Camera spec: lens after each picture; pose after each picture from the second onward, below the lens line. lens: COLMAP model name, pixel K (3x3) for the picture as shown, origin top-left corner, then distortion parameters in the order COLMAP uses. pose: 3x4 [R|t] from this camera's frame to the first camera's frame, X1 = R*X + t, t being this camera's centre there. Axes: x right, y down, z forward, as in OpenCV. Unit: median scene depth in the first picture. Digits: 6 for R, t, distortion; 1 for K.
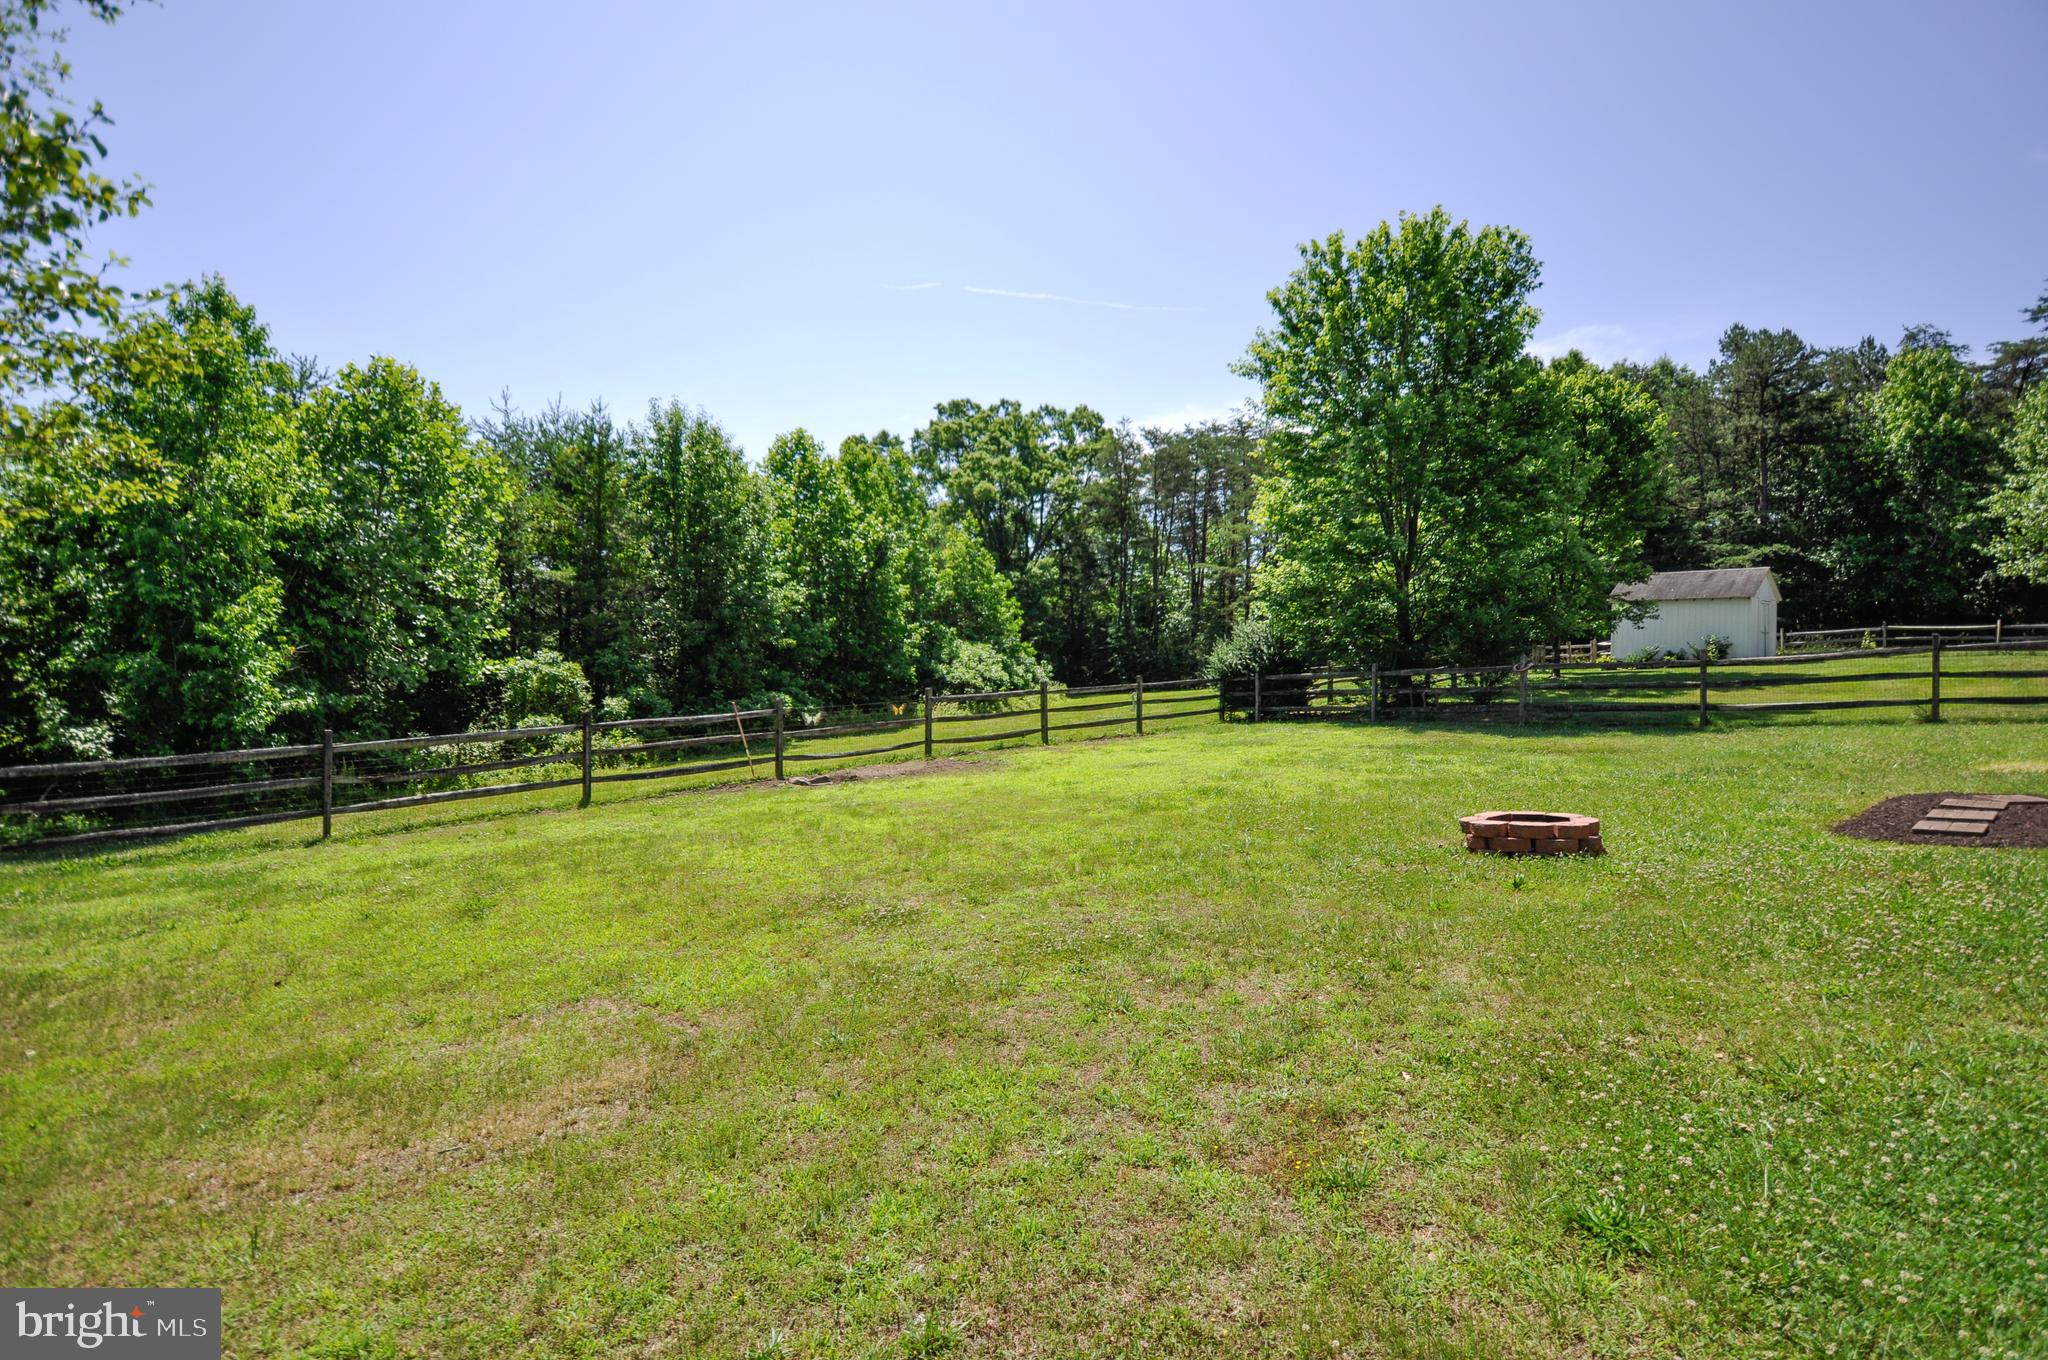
lens RADIAL K [[920.0, 0, 1024.0], [0, 920.0, 680.0], [0, 0, 1]] dist [0.018913, -0.025816]
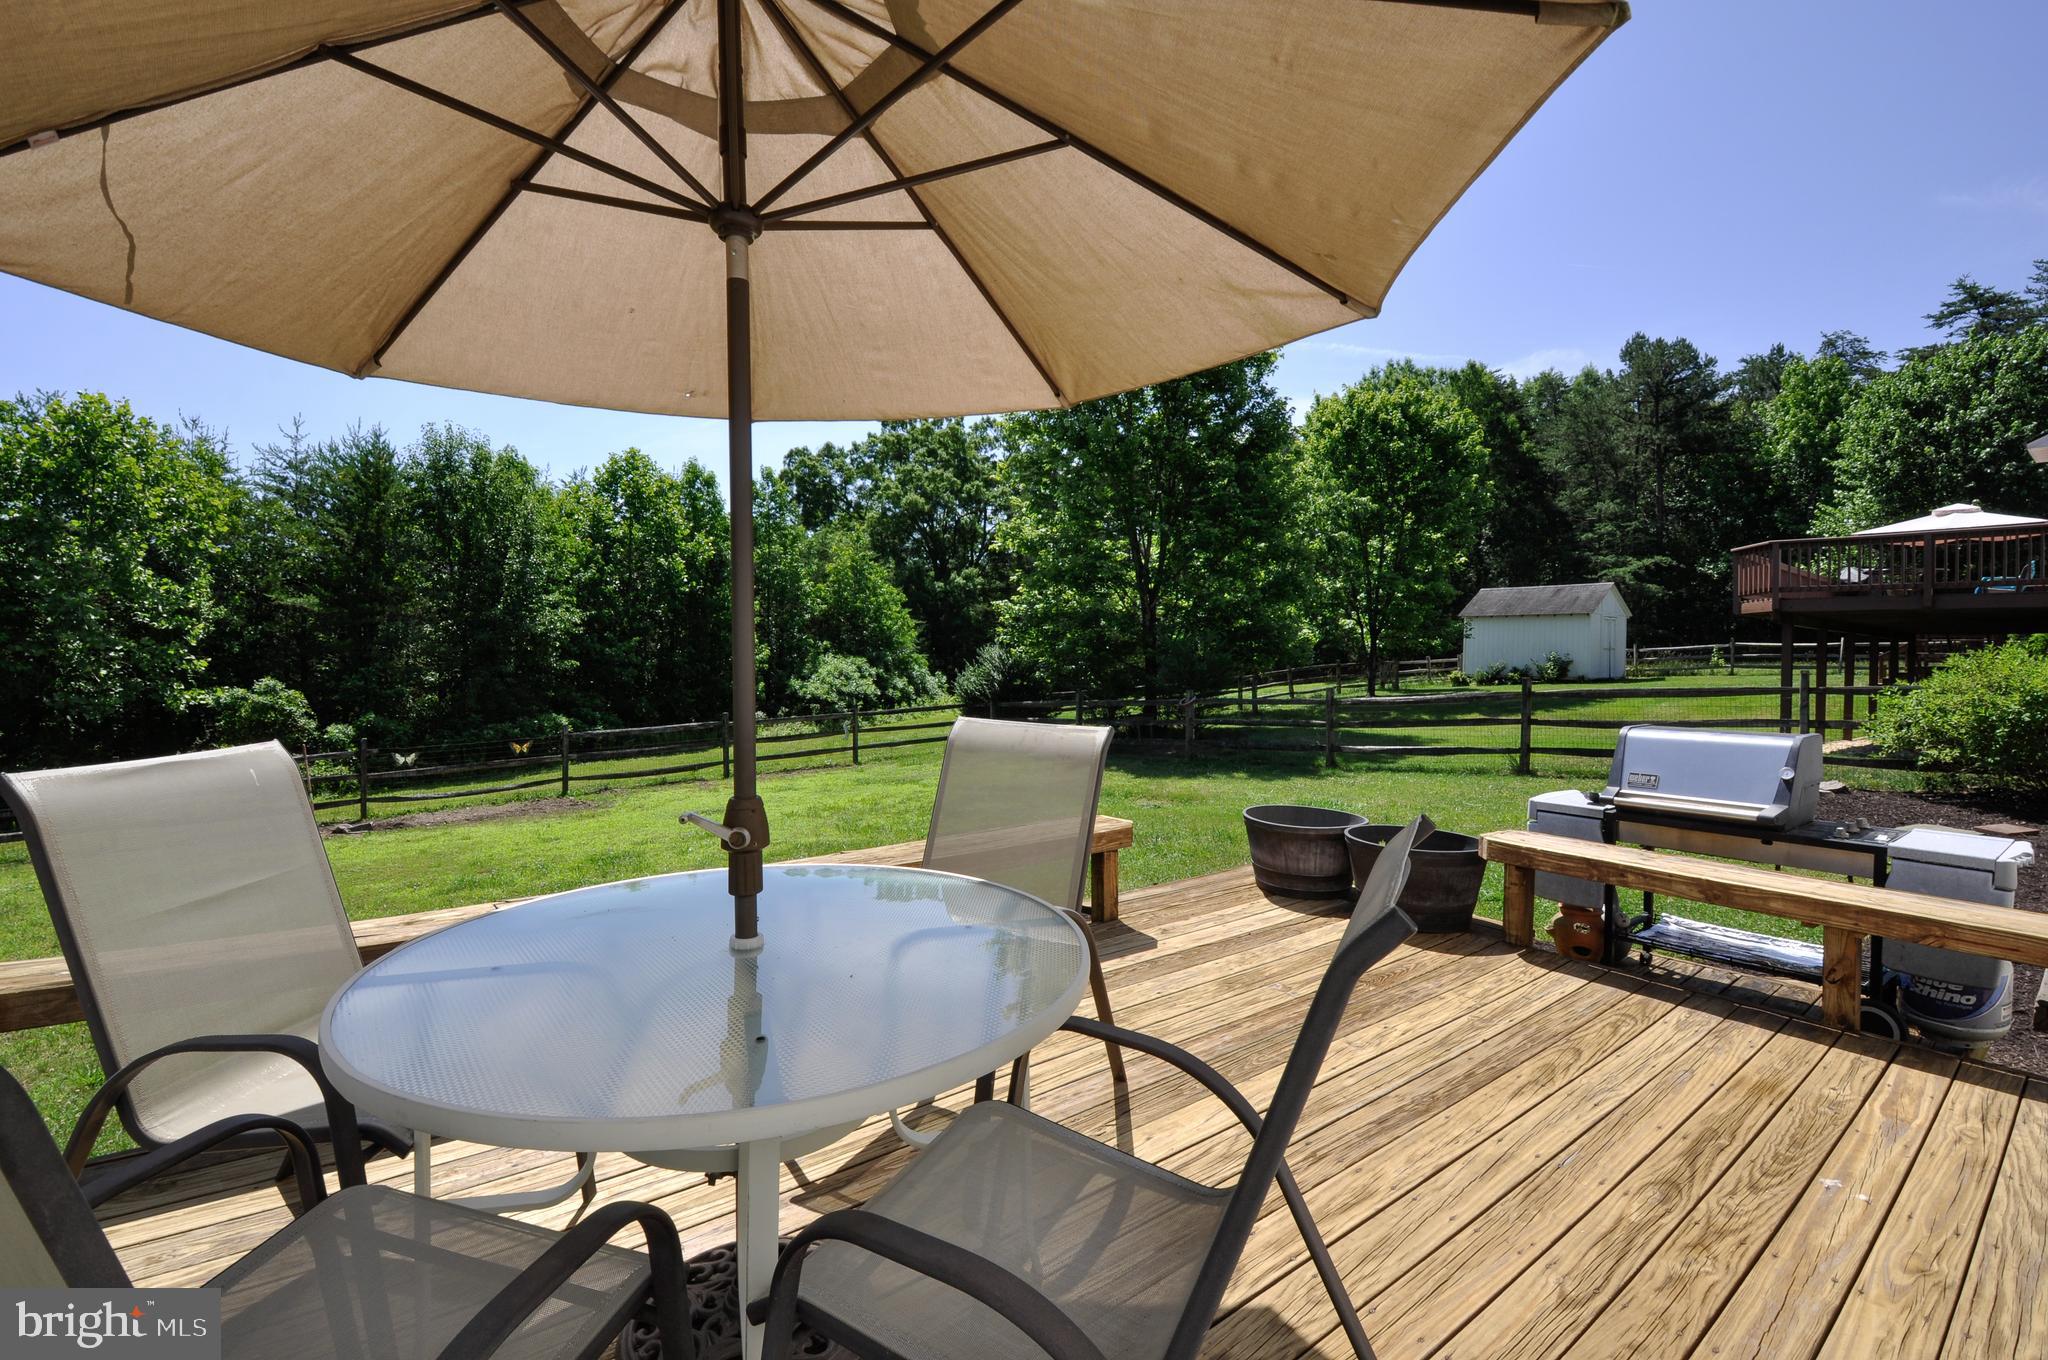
lens RADIAL K [[887.0, 0, 1024.0], [0, 887.0, 680.0], [0, 0, 1]] dist [0.024333, -0.032857]
pose [[0.999696, 0.000586, -0.024669, 0.159916], [-0.000534, 0.999998, 0.002143, -0.015860], [0.024670, -0.002129, 0.999693, 0.025317]]
